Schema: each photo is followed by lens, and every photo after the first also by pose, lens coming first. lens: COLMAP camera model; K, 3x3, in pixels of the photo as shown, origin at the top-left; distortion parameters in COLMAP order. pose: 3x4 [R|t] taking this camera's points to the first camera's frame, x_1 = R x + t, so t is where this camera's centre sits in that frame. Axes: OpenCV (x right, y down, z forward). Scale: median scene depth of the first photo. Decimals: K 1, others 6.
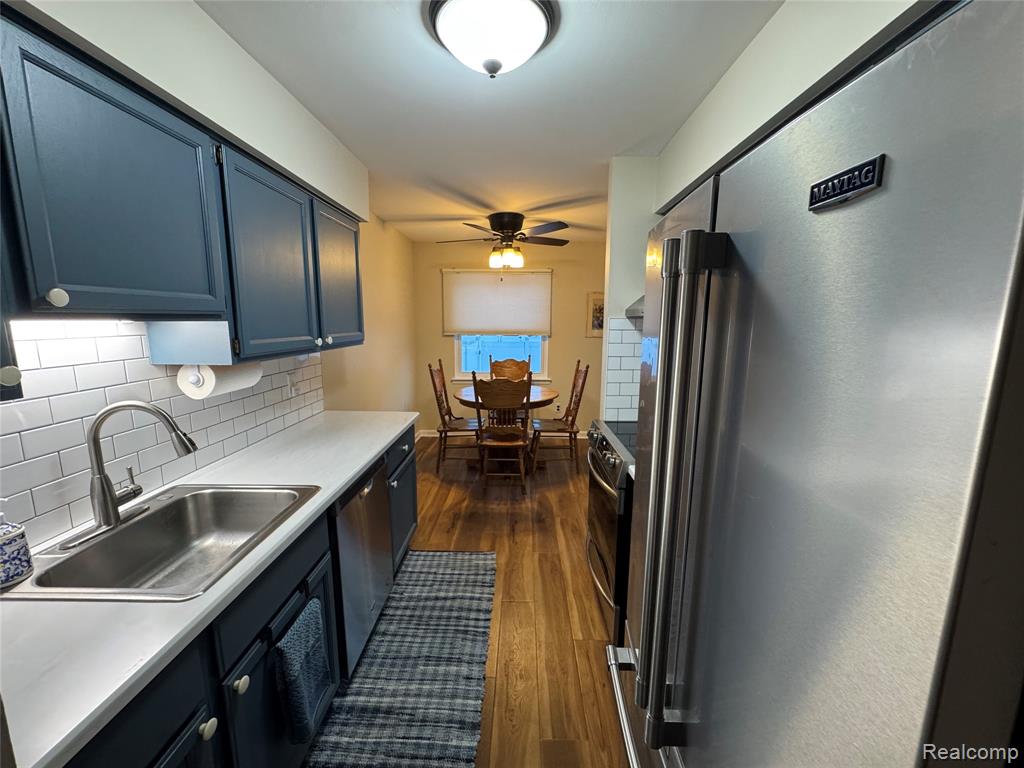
lens RADIAL K [[403.9, 0, 515.2], [0, 403.9, 386.0], [0, 0, 1]] dist [-0.013966, -0.000014]
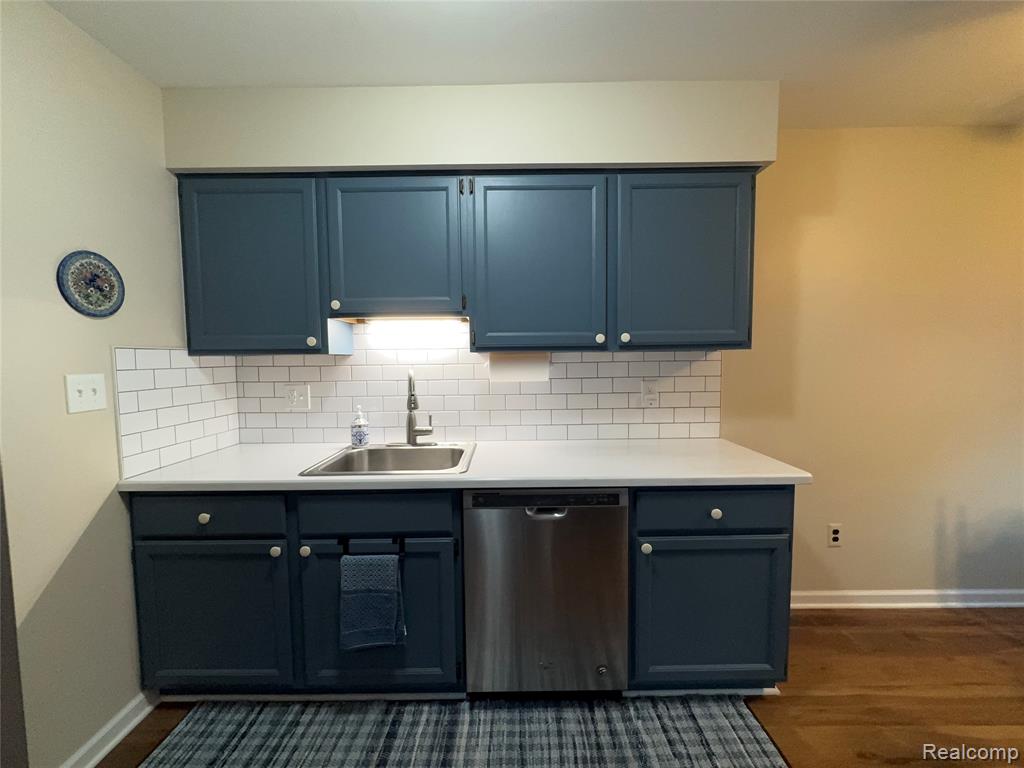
lens RADIAL K [[403.9, 0, 514.4], [0, 403.9, 383.5], [0, 0, 1]] dist [-0.013966, -0.000014]
pose [[0.014752, 0.037062, -0.999204, 0.435437], [-0.144327, 0.988927, 0.034550, -0.016440], [0.989420, 0.143702, 0.019938, 0.903705]]
